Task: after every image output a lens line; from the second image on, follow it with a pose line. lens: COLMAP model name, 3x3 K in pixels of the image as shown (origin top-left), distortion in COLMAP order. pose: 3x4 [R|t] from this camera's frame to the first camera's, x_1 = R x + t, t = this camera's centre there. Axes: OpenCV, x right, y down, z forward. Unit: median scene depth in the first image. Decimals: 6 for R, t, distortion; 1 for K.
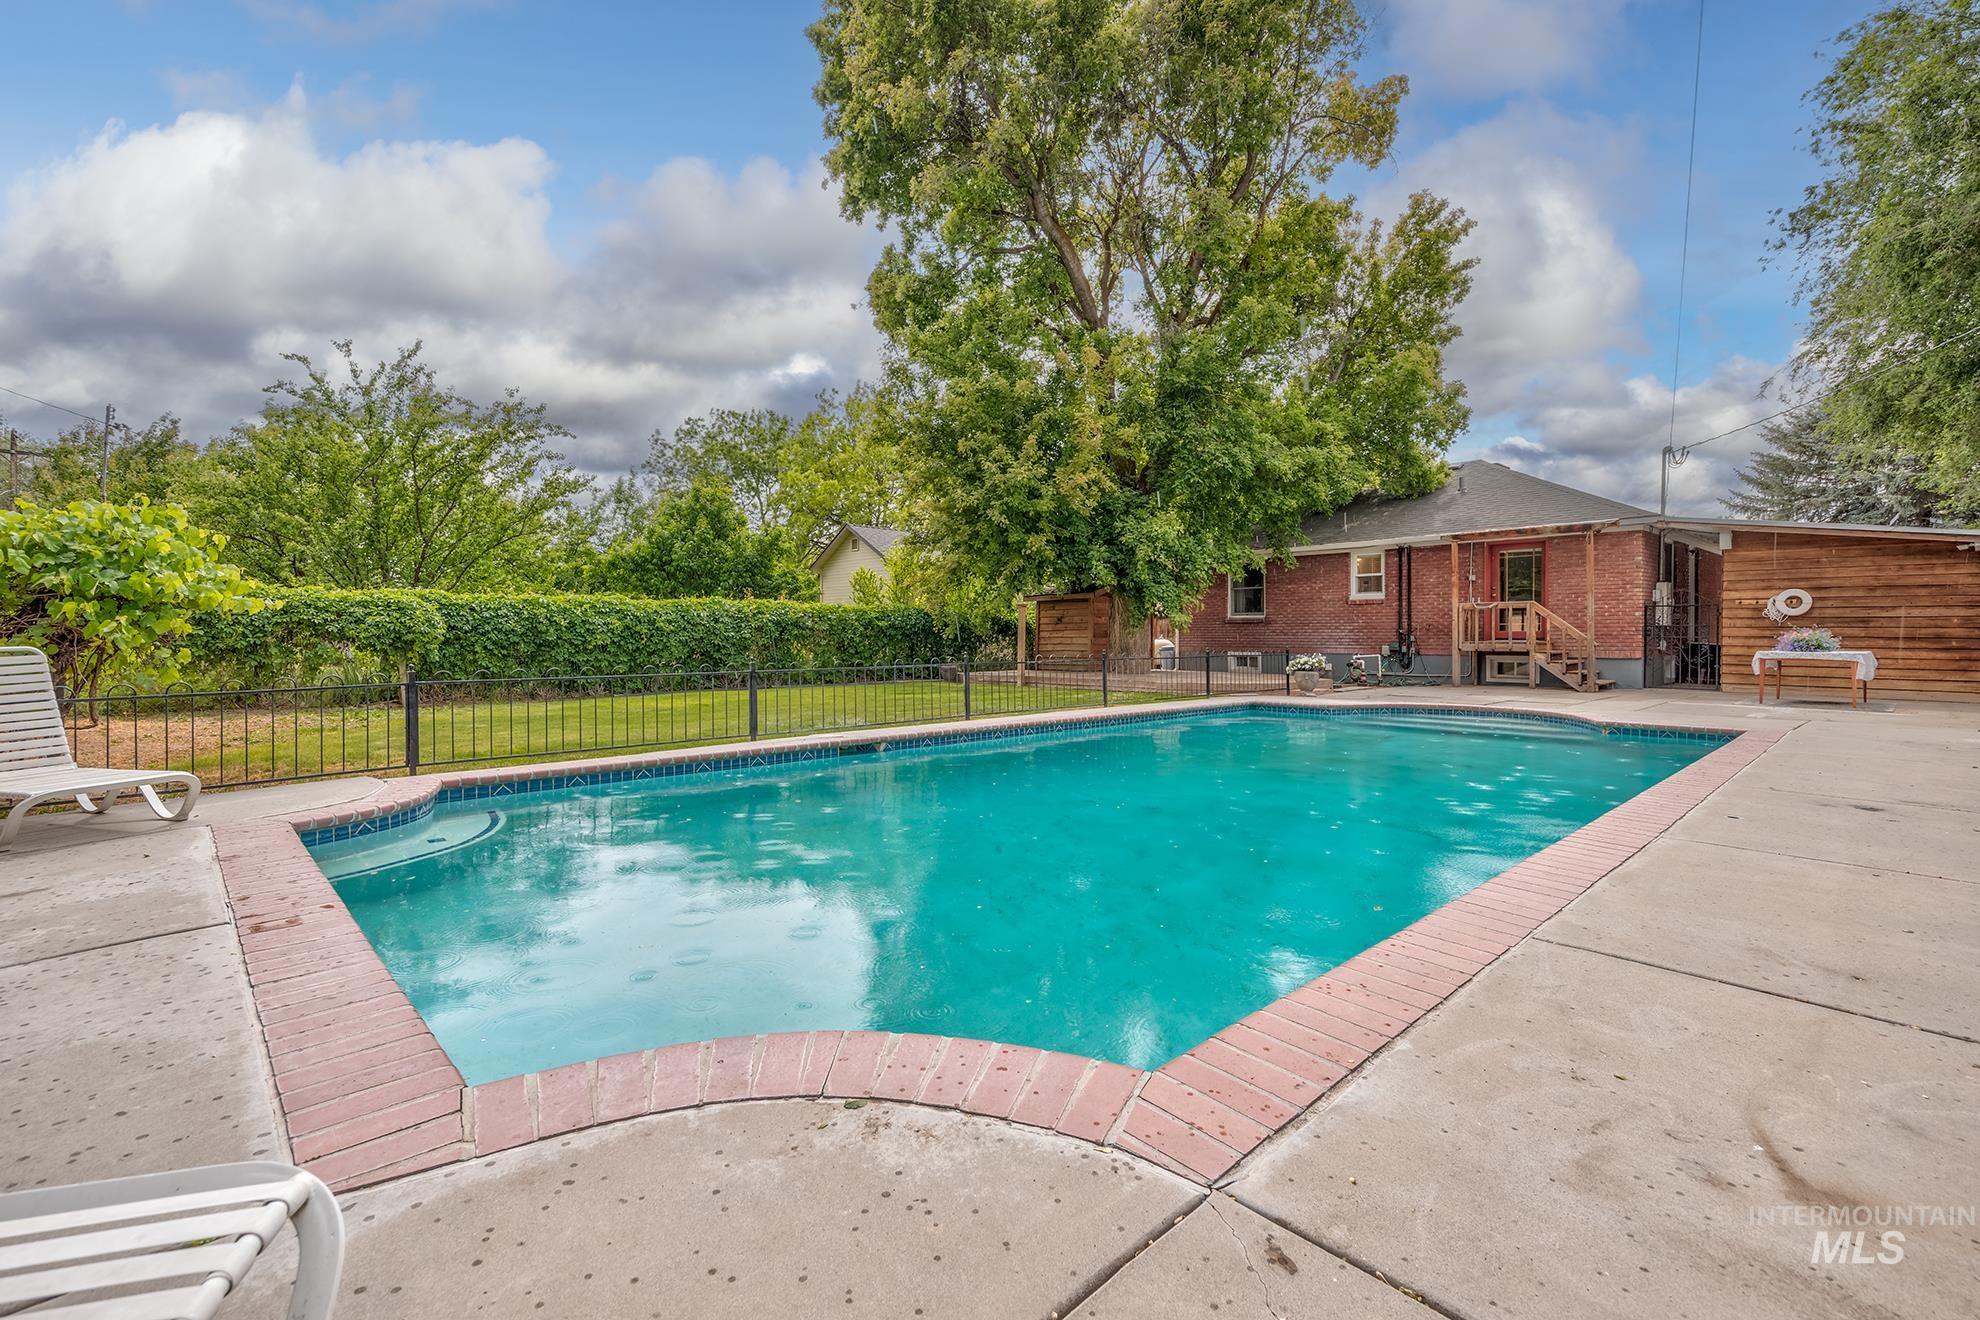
lens RADIAL K [[871.1, 0, 981.0], [0, 871.1, 650.6], [0, 0, 1]] dist [-0.008949, -0.000670]
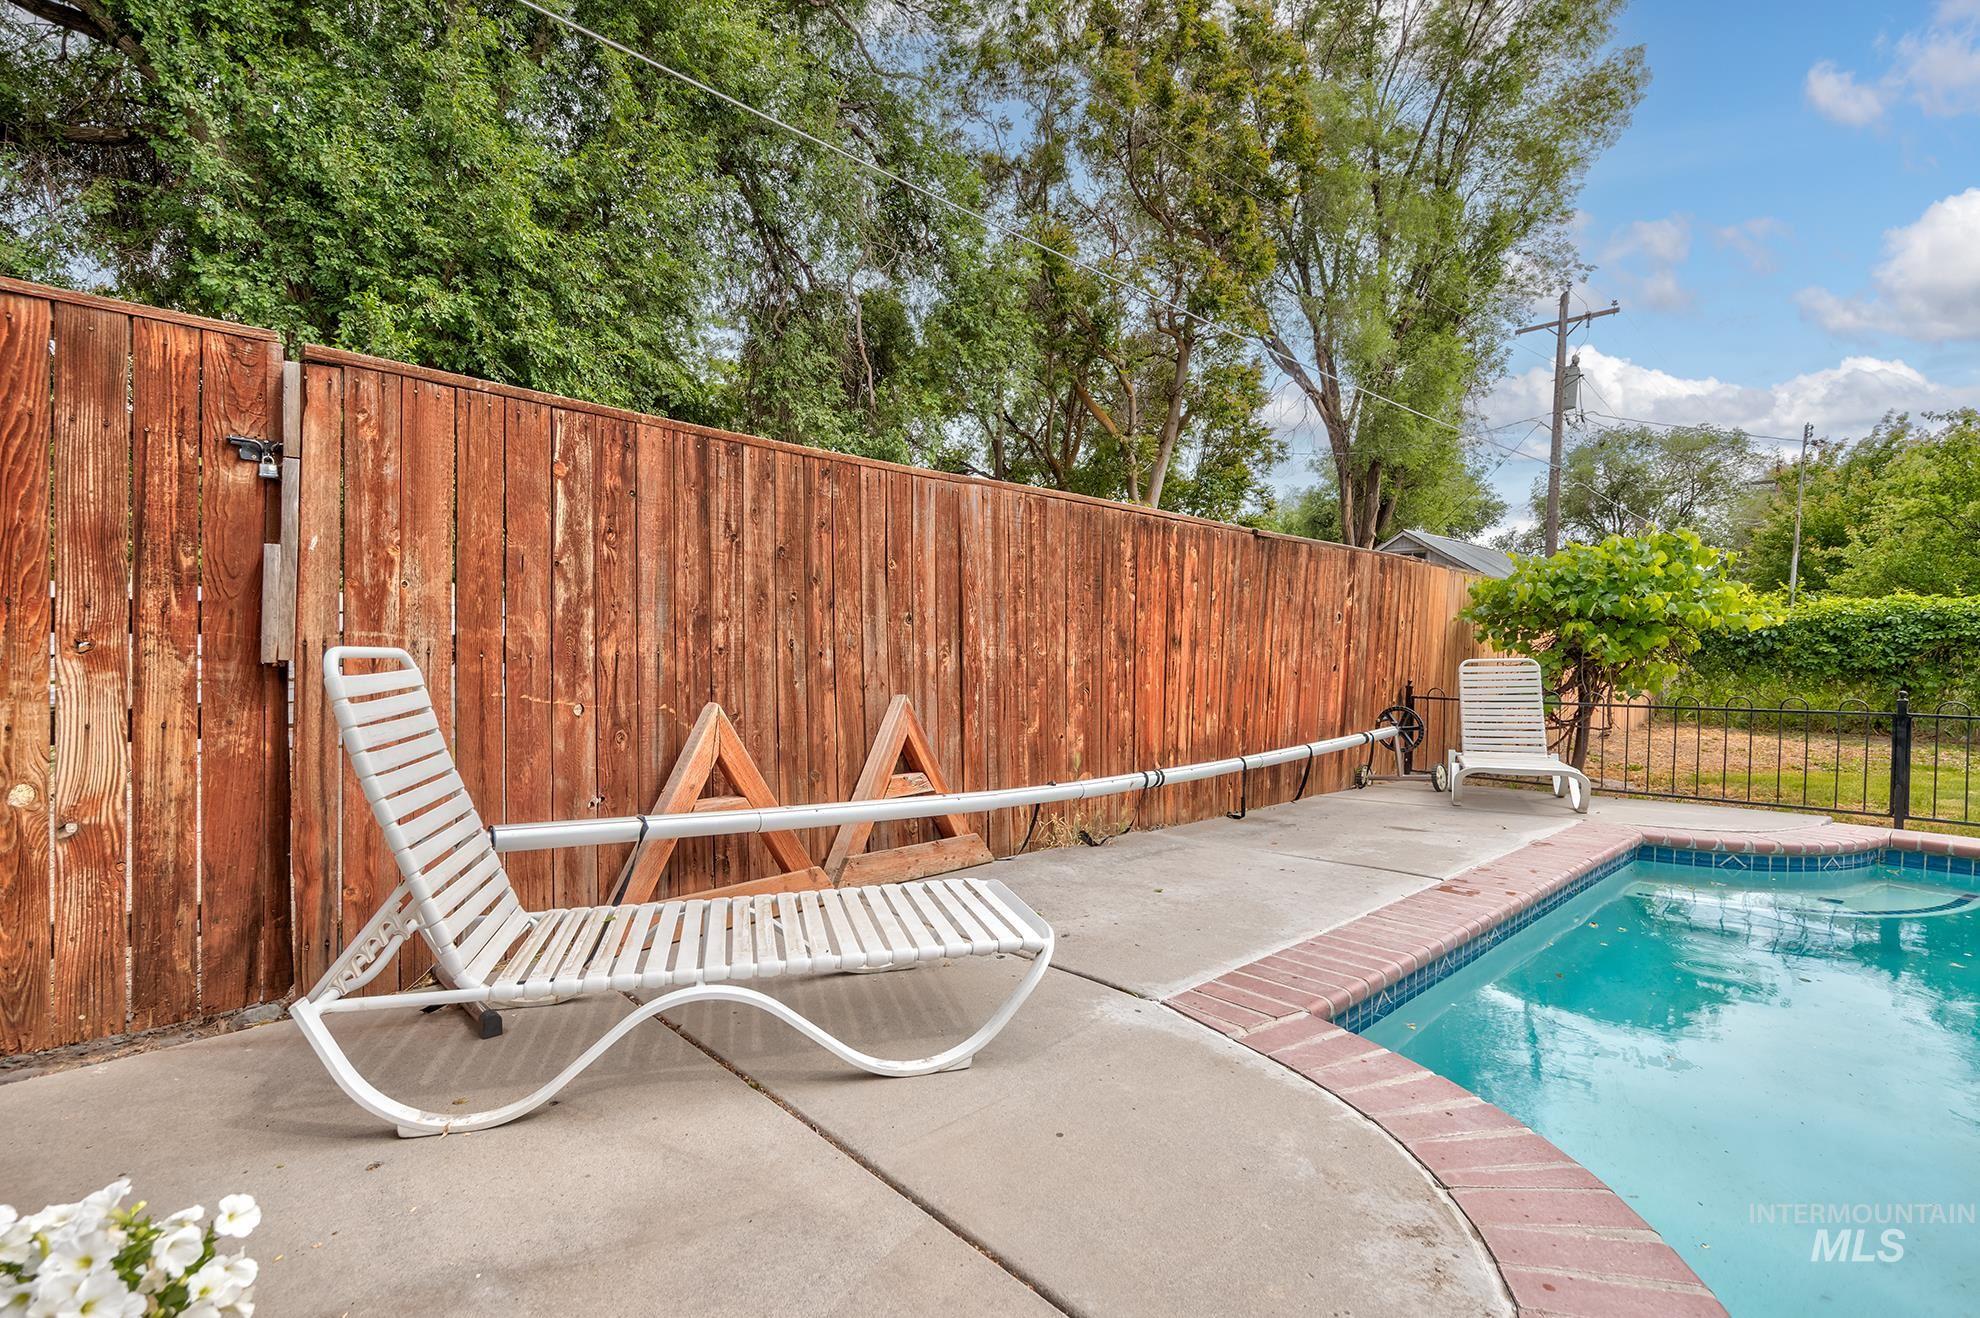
lens RADIAL K [[918.5, 0, 975.2], [0, 918.5, 659.3], [0, 0, 1]] dist [0.016367, 0.000085]
pose [[-0.022173, 0.013062, -0.999669, 0.105686], [-0.026556, 0.999554, 0.013649, -0.000440], [0.999401, 0.026850, -0.021817, 0.079642]]
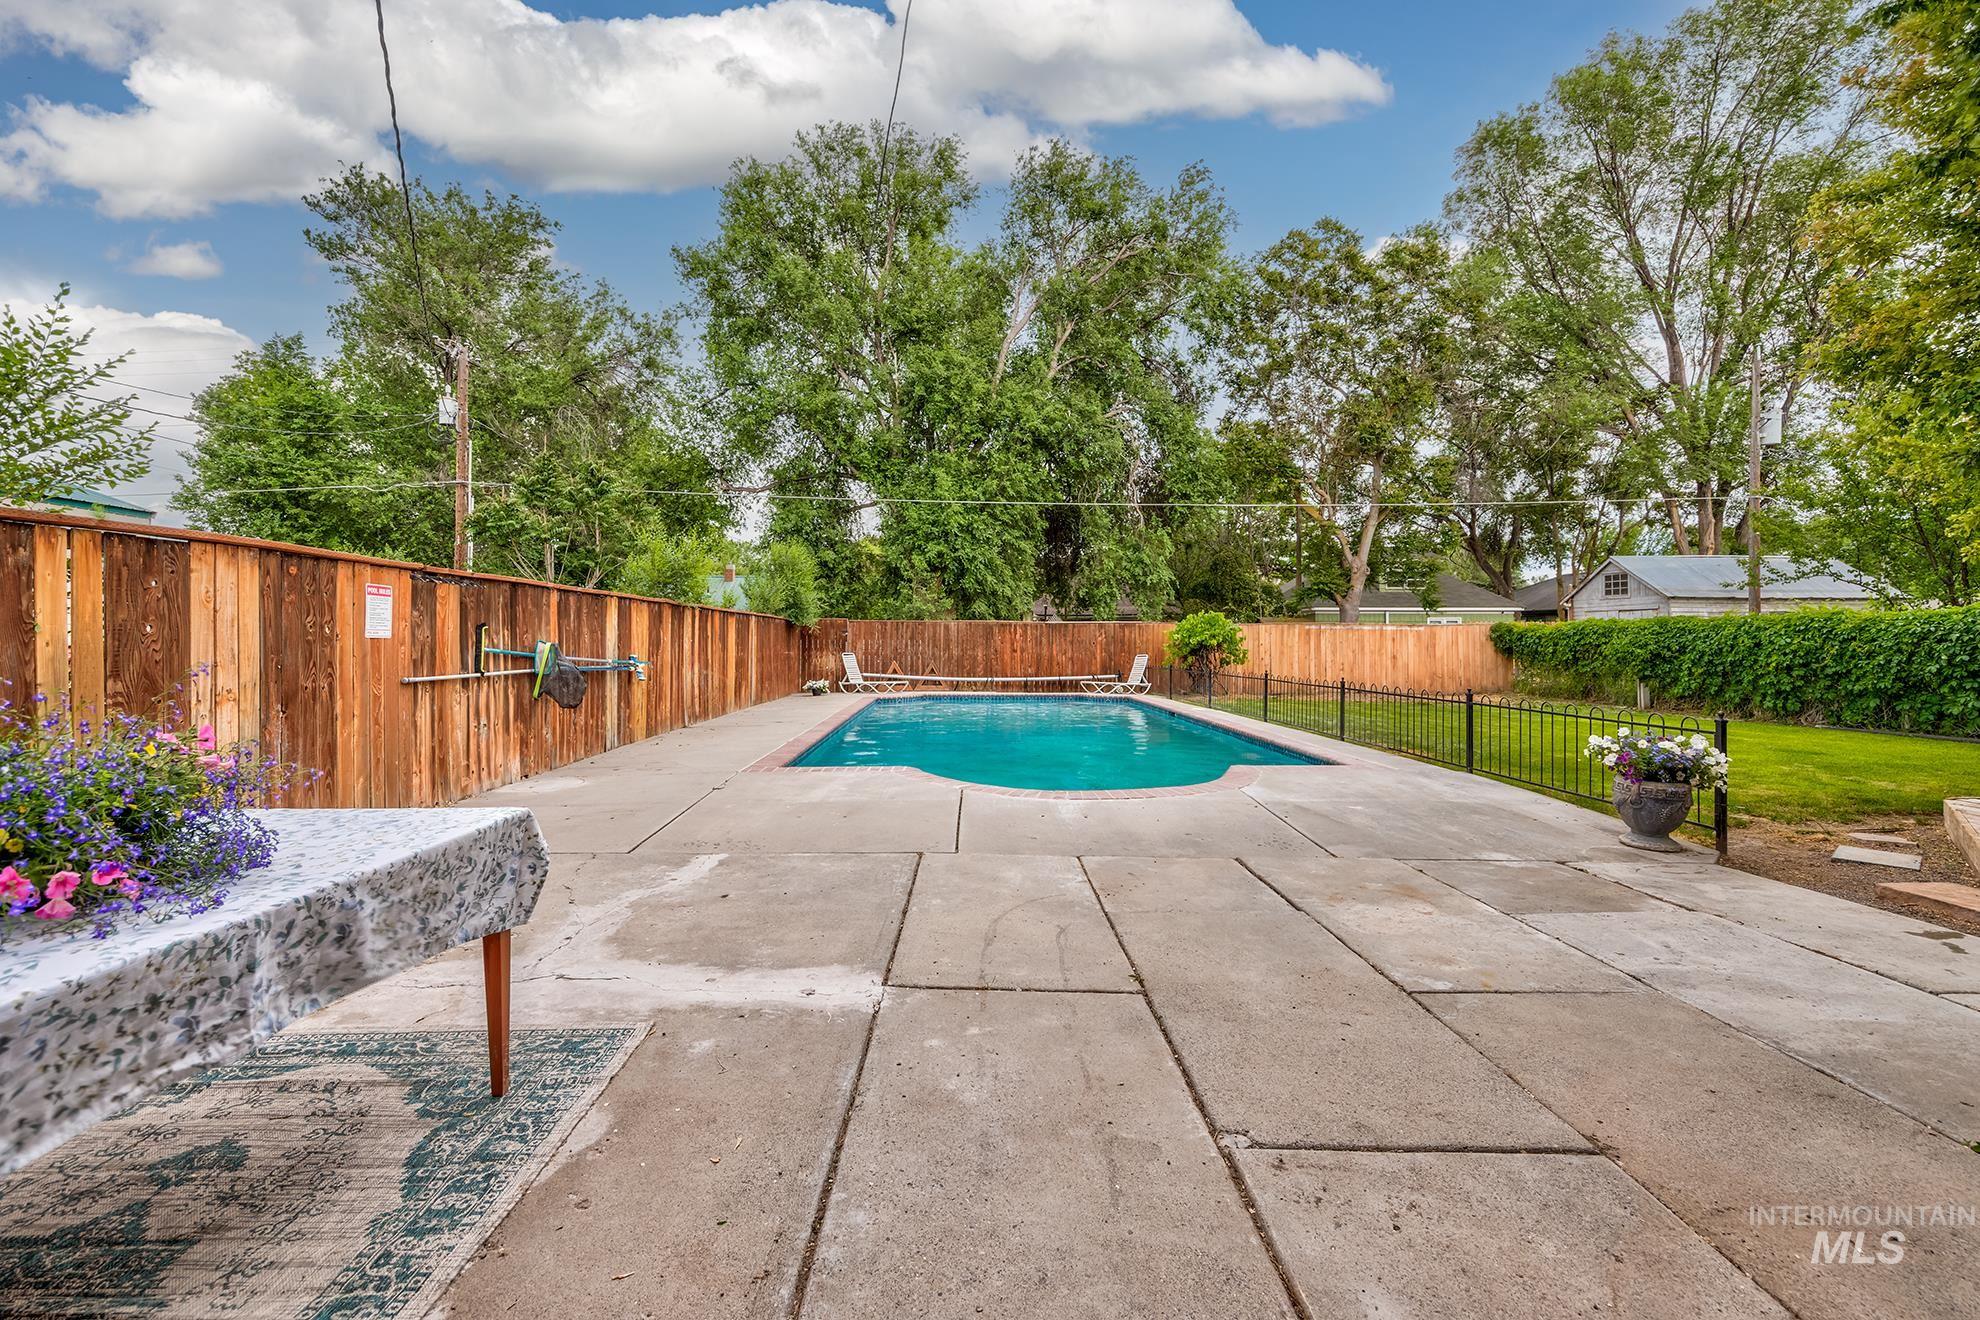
lens RADIAL K [[832.2, 0, 946.4], [0, 832.2, 615.3], [0, 0, 1]] dist [0.000824, -0.001488]
pose [[-0.695055, -0.024206, -0.718549, 0.806313], [-0.013917, 0.999699, -0.020215, -0.032594], [0.718822, -0.004050, -0.695182, 1.007971]]
